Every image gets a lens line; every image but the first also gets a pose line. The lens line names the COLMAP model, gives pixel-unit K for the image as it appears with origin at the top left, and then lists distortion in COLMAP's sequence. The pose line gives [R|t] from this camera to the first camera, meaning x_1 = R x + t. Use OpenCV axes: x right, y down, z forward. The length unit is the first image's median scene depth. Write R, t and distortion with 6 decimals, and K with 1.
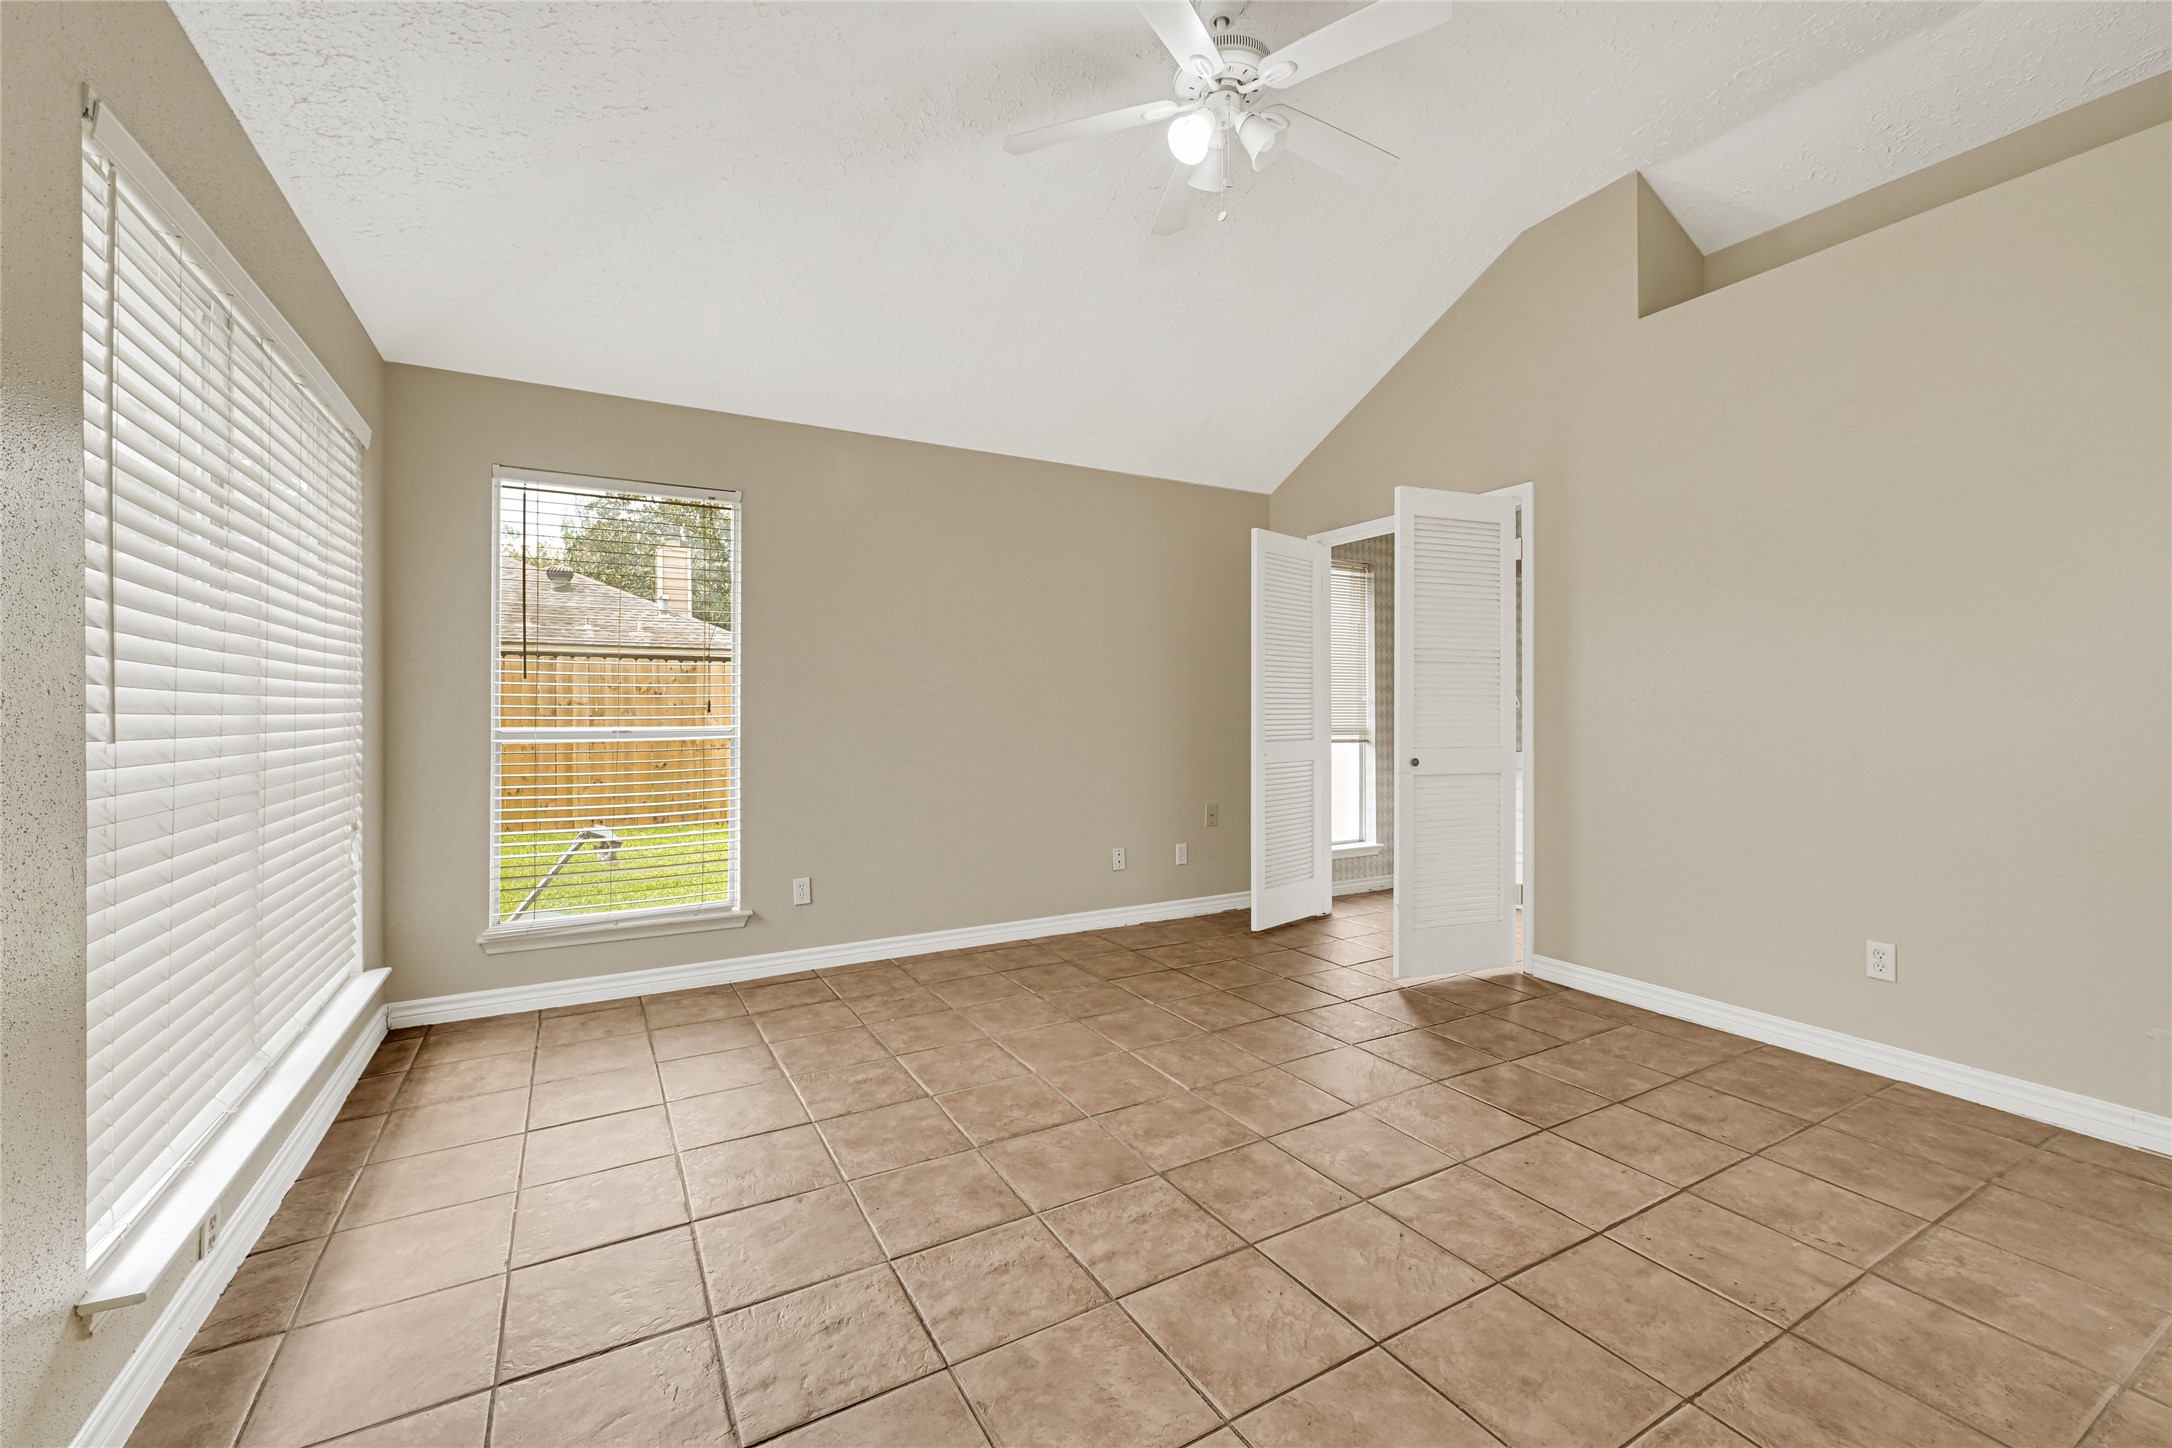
lens RADIAL K [[938.5, 0, 1083.6], [0, 938.5, 722.6], [0, 0, 1]] dist [-0.000251, 0.000008]
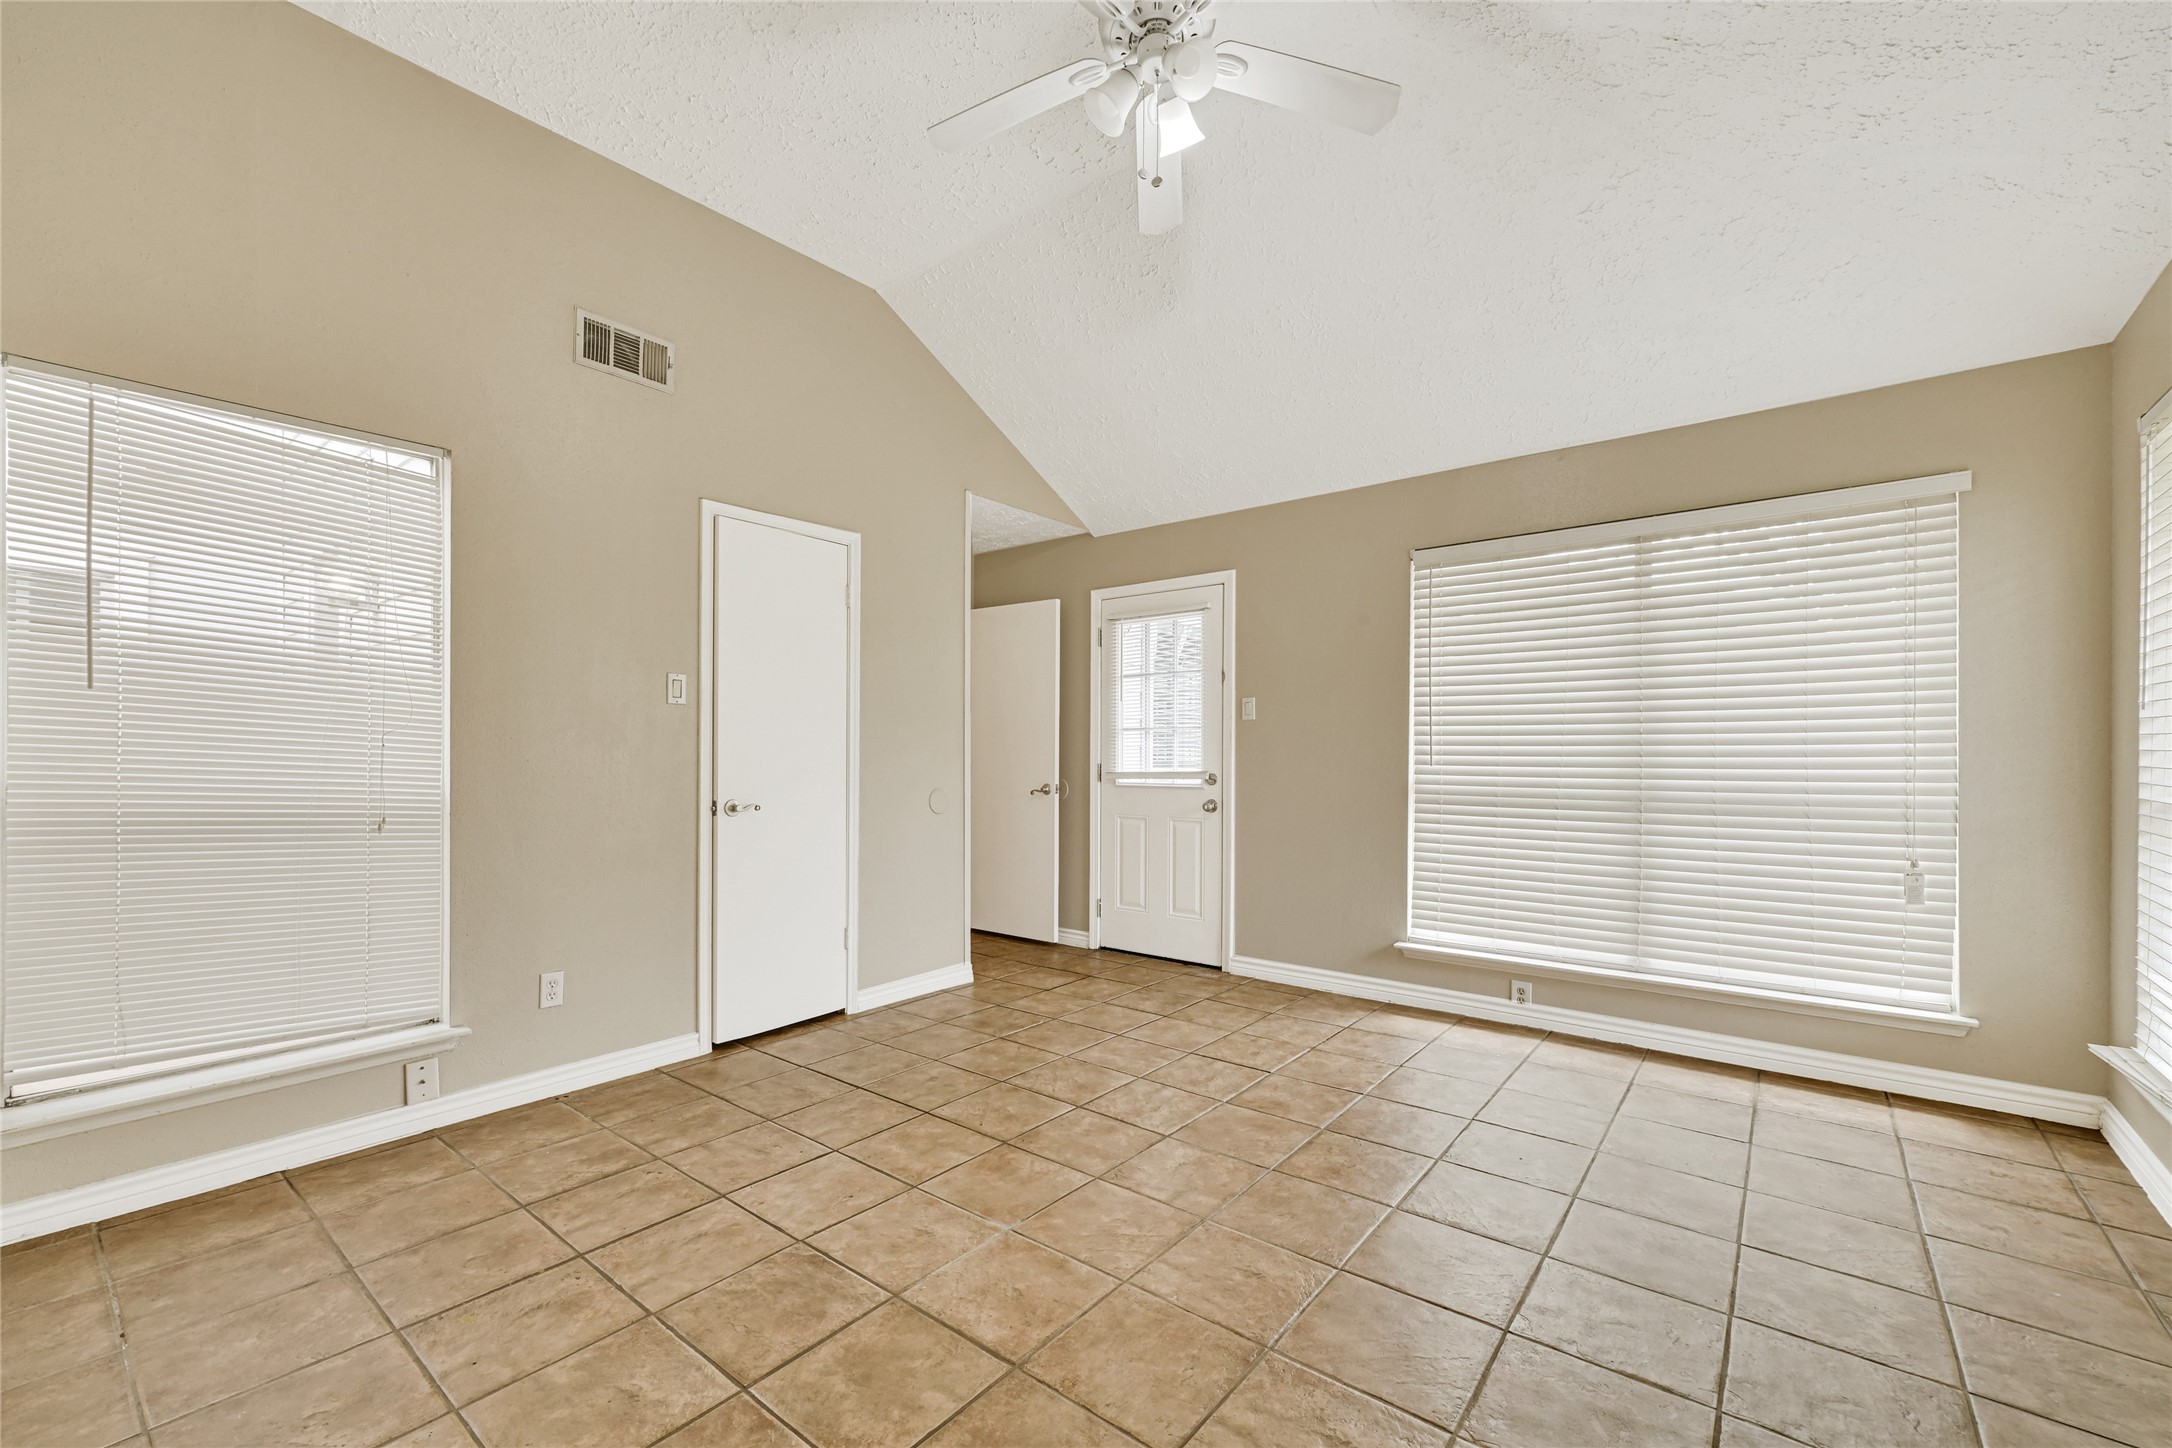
lens RADIAL K [[938.5, 0, 1099.7], [0, 938.5, 731.1], [0, 0, 1]] dist [-0.000251, 0.000008]
pose [[-0.932006, -0.008265, -0.362348, 0.661748], [-0.004975, 0.999938, -0.010012, -0.037072], [0.362408, -0.007529, -0.931989, 2.291499]]
